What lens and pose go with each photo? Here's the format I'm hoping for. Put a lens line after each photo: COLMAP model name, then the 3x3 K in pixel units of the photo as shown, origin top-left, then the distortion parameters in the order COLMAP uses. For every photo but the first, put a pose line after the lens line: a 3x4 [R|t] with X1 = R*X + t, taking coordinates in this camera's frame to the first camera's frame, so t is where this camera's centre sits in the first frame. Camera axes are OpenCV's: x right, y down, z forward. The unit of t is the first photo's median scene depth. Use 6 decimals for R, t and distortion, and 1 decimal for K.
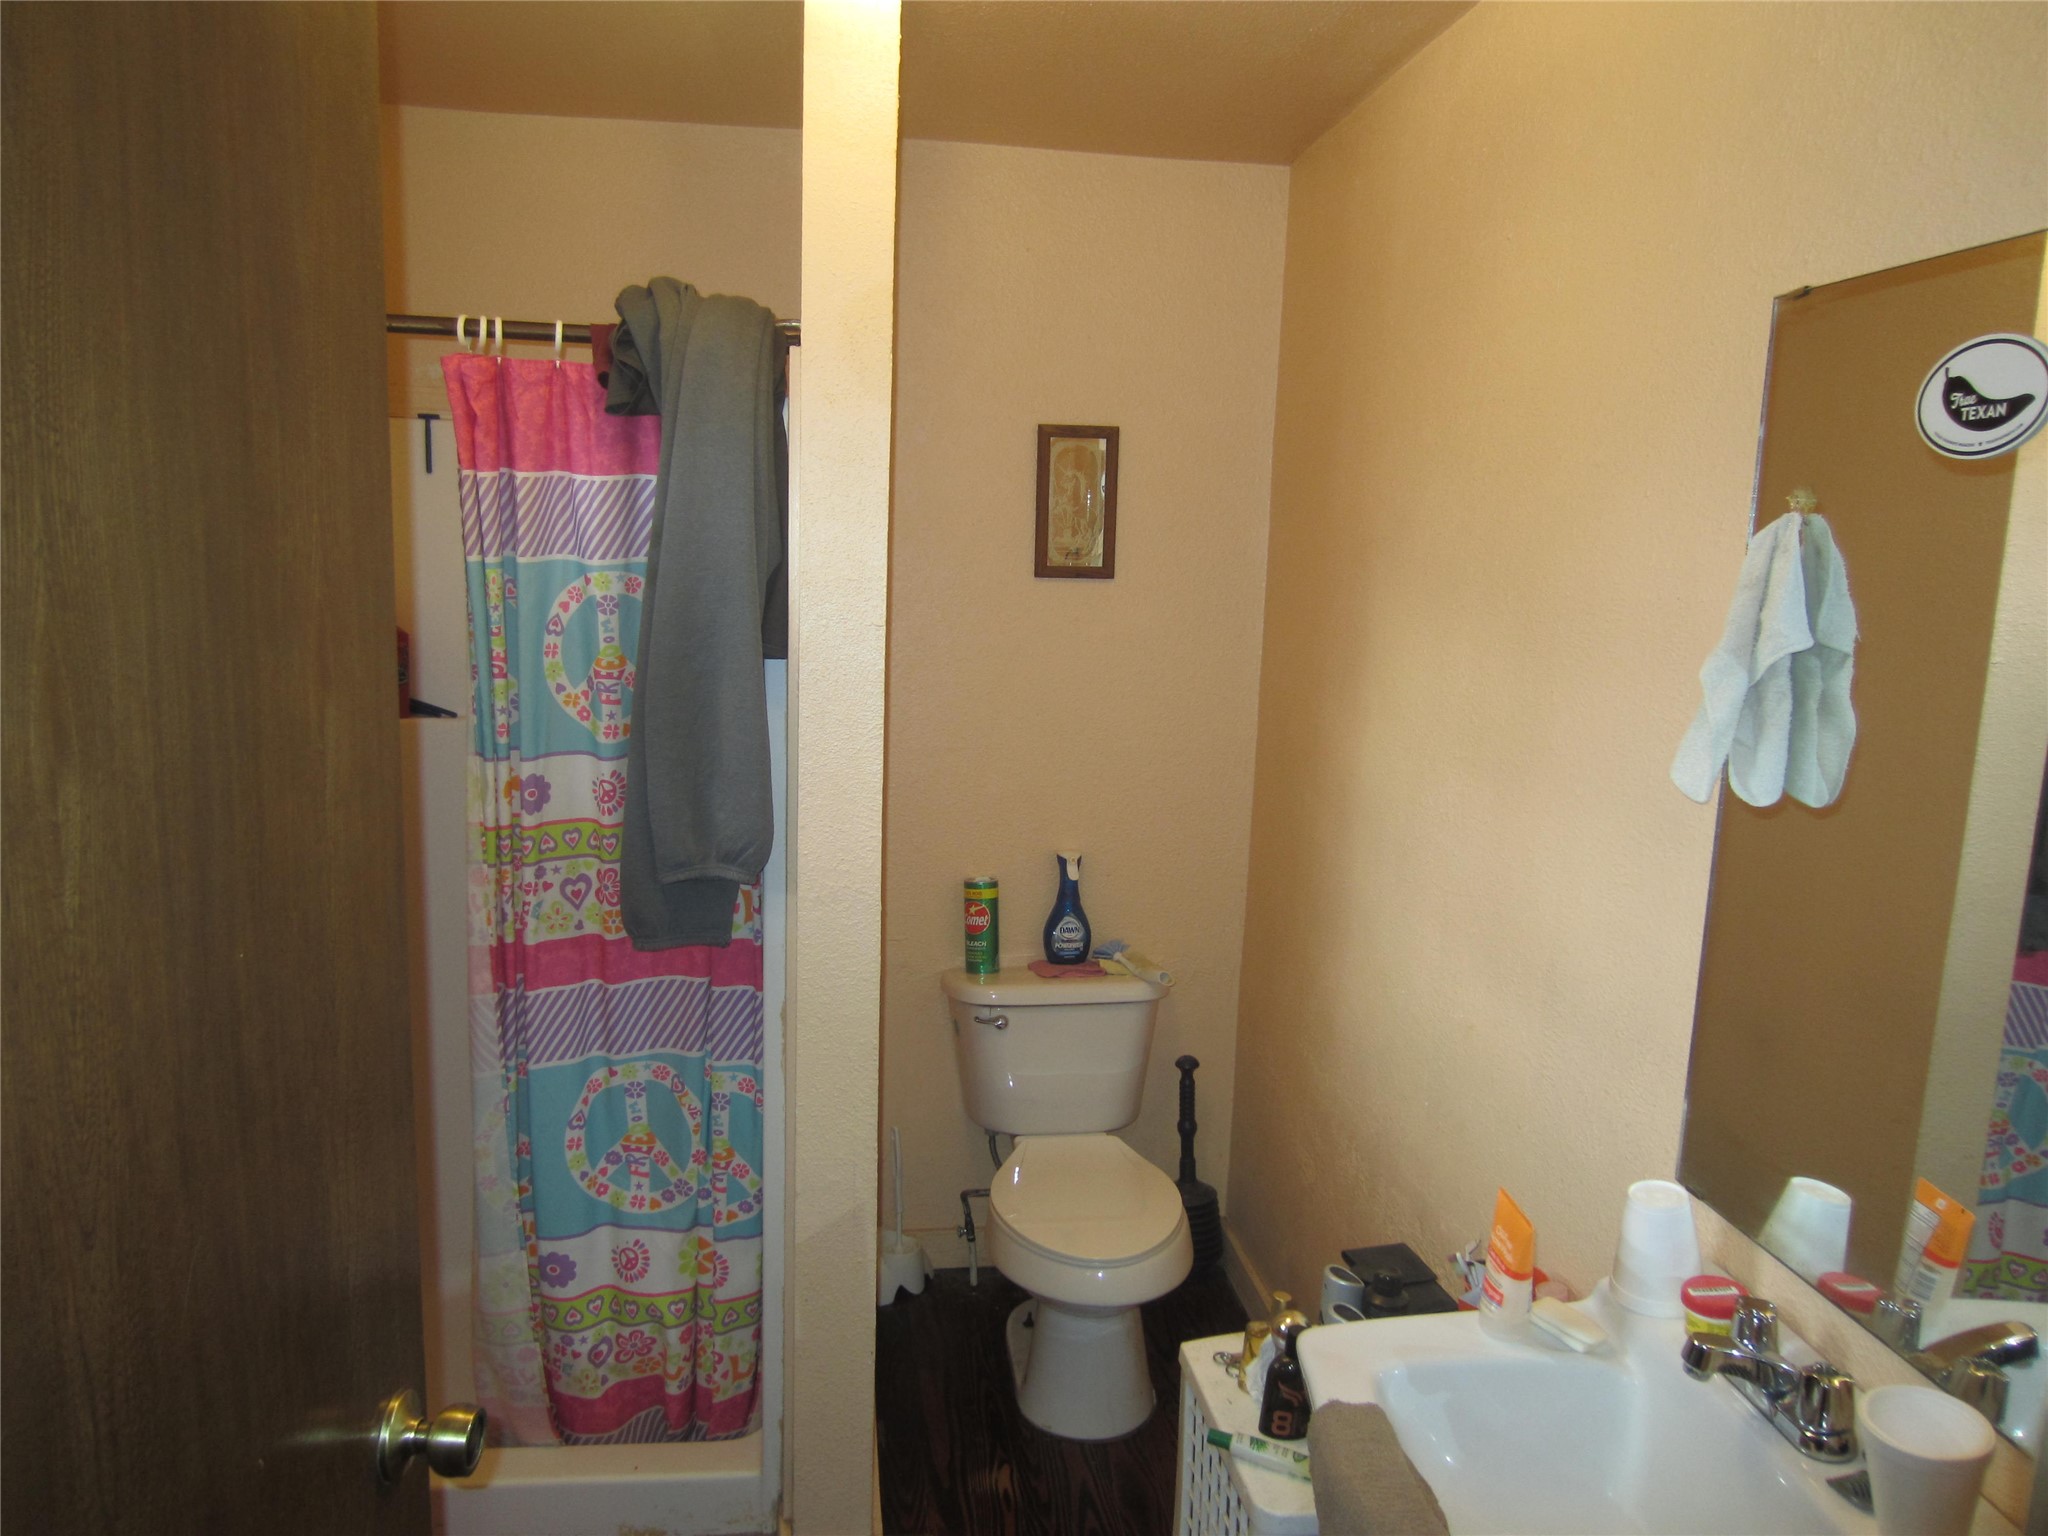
lens RADIAL K [[1468.3, 0, 1027.0], [0, 1468.3, 767.3], [0, 0, 1]] dist [-0.022975, 0.007404]
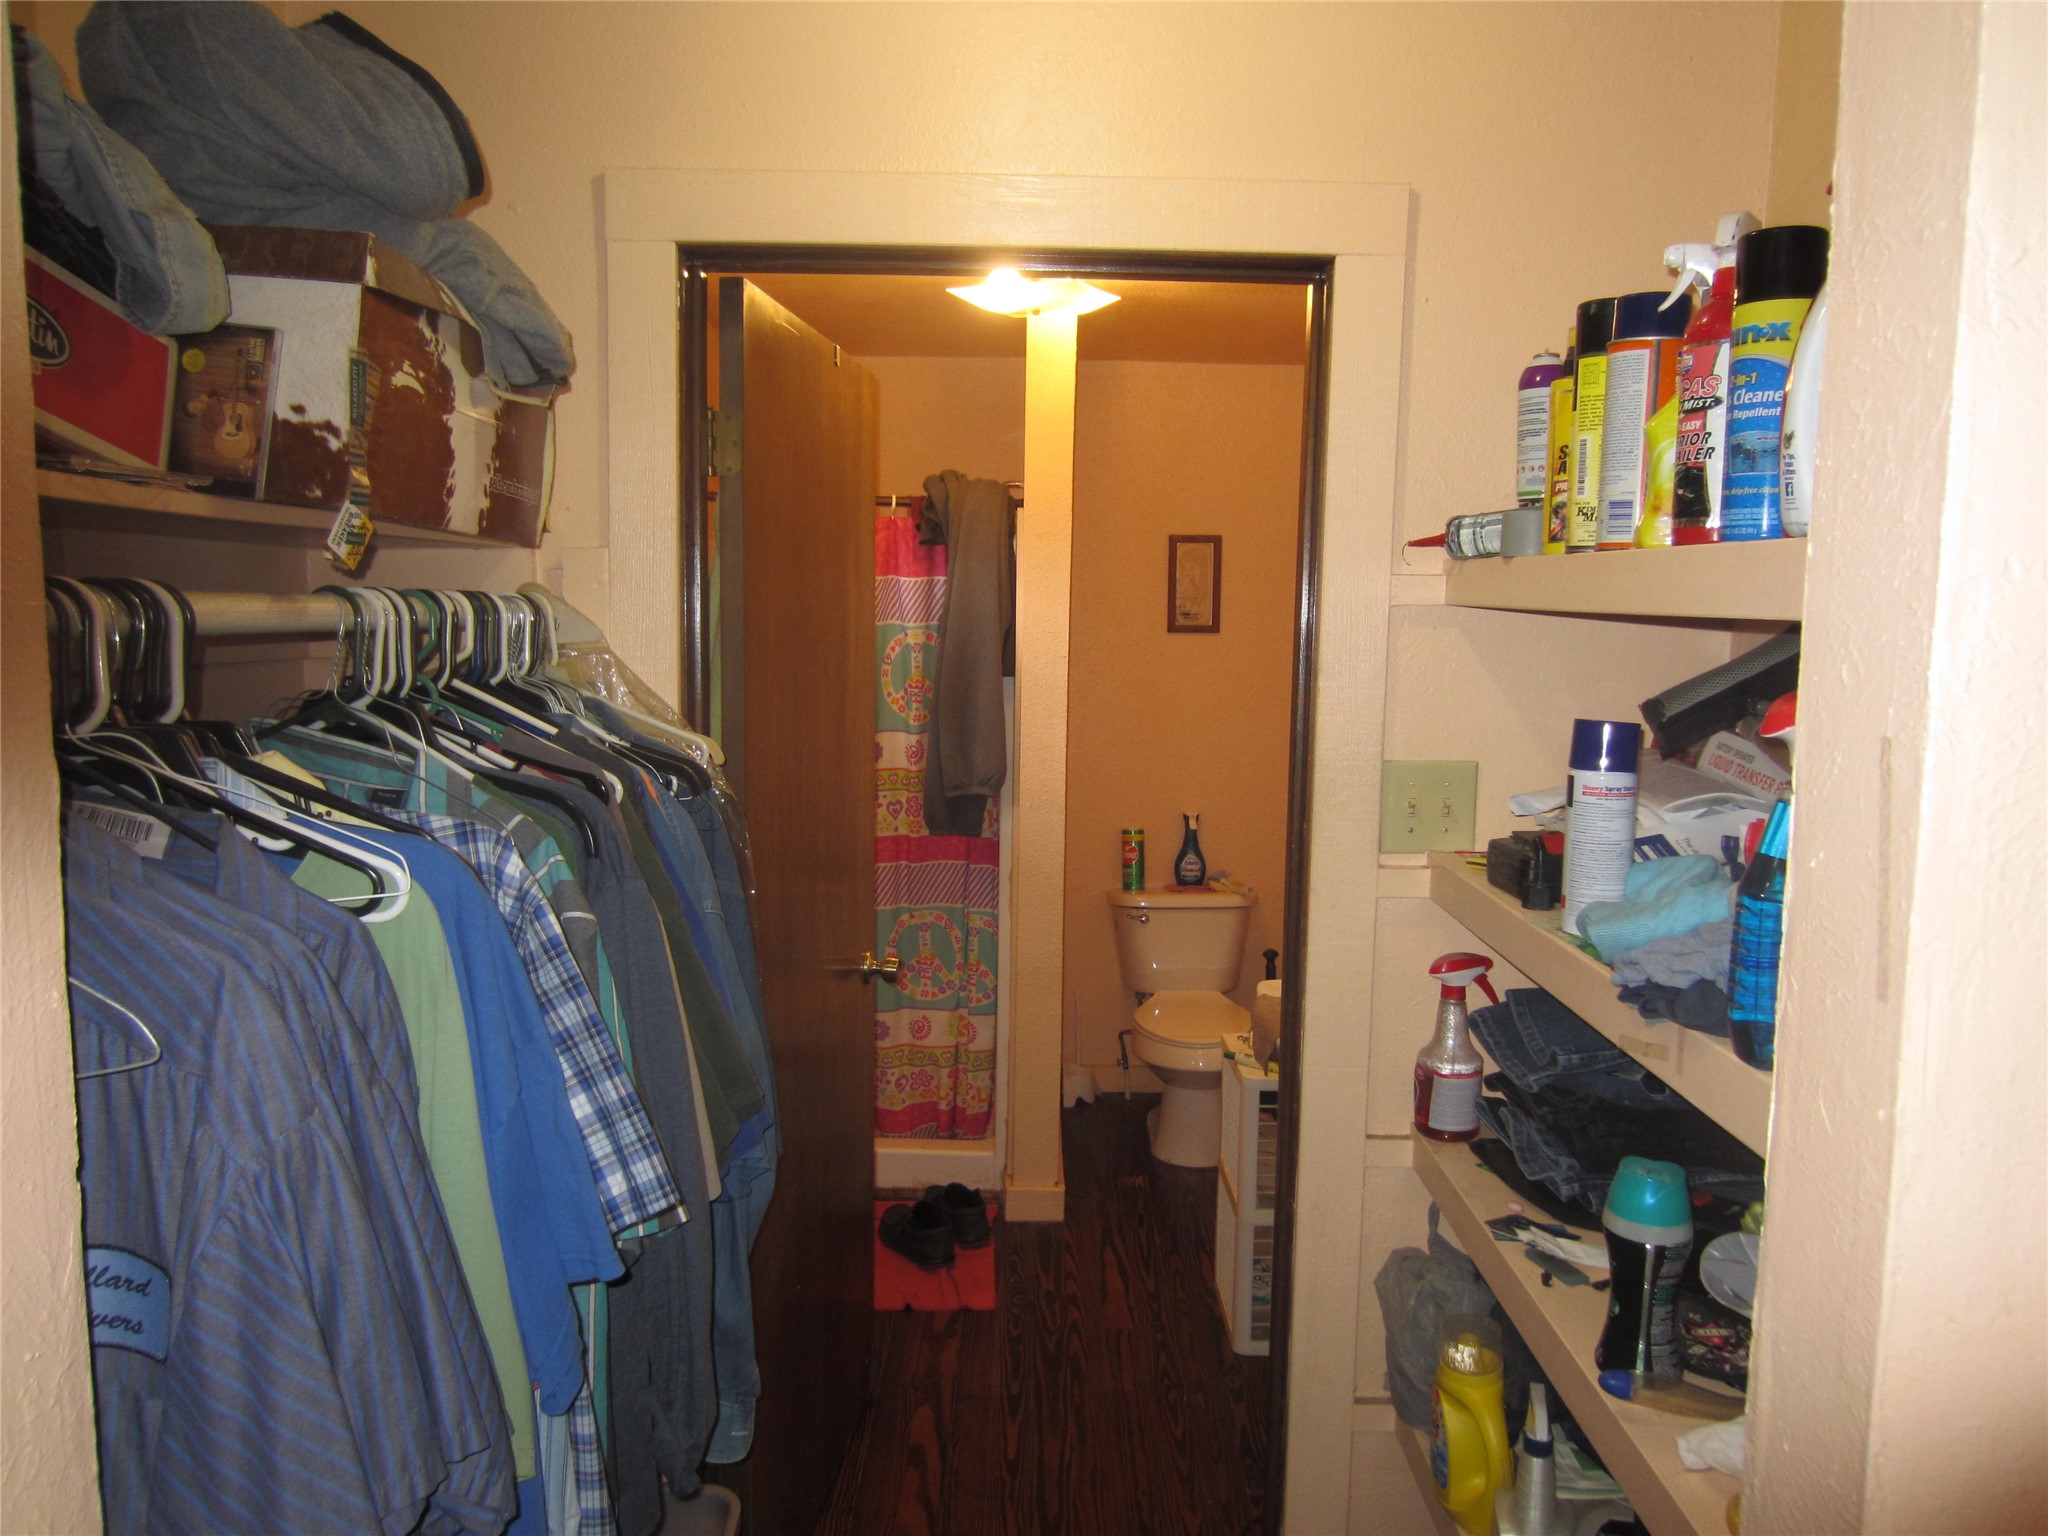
lens RADIAL K [[1468.3, 0, 1027.0], [0, 1468.3, 767.3], [0, 0, 1]] dist [-0.022975, 0.007404]
pose [[0.991021, 0.000163, -0.133706, 0.085165], [-0.006137, 0.999001, -0.044270, 0.107060], [0.133565, 0.044693, 0.990032, -0.712254]]
